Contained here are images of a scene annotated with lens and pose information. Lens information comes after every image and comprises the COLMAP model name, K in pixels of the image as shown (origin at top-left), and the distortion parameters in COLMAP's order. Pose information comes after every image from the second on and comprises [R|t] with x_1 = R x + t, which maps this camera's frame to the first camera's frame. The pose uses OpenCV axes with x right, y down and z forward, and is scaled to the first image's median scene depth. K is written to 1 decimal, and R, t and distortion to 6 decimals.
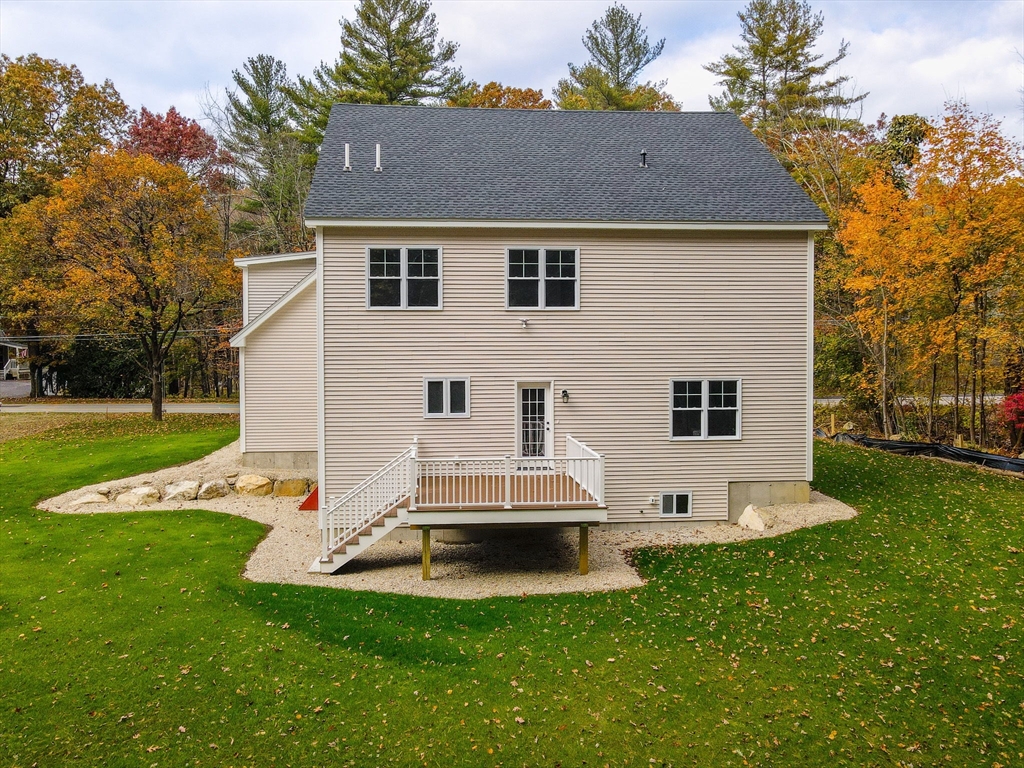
lens RADIAL K [[748.6, 0, 518.2], [0, 748.6, 382.8], [0, 0, 1]] dist [0.039905, 0.005726]
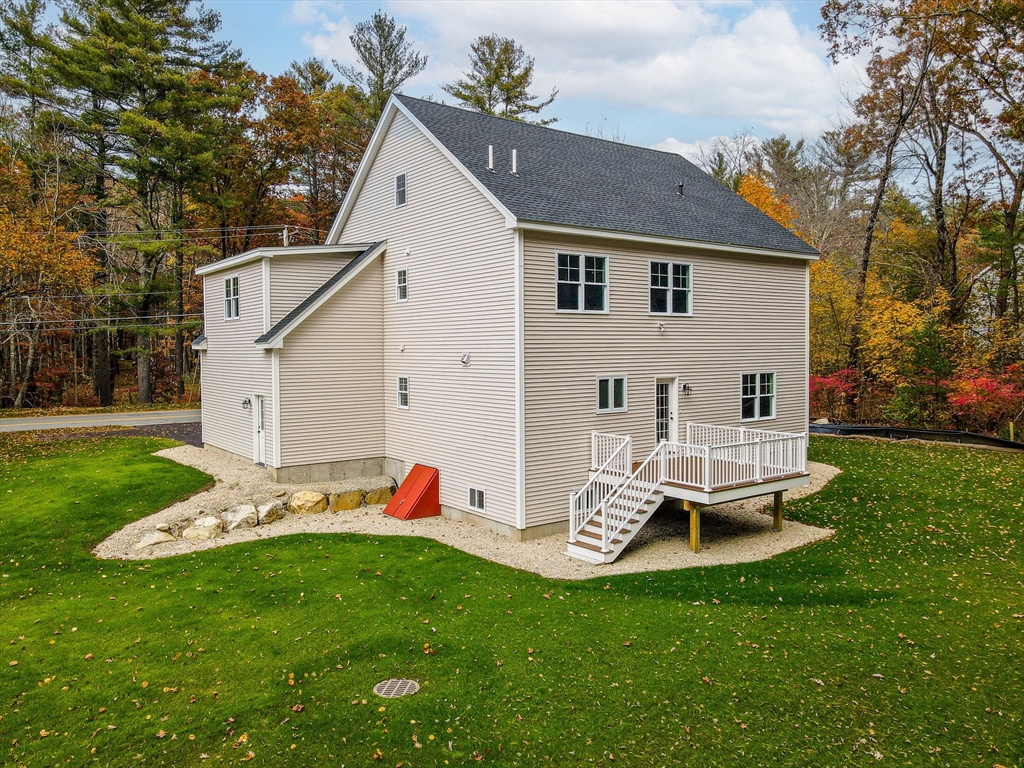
lens RADIAL K [[748.6, 0, 523.0], [0, 748.6, 381.3], [0, 0, 1]] dist [0.039905, 0.005726]
pose [[0.839863, -0.027379, 0.542107, -0.791759], [0.022505, 0.999625, 0.015621, -0.018911], [-0.542331, -0.000920, 0.840164, 0.151196]]
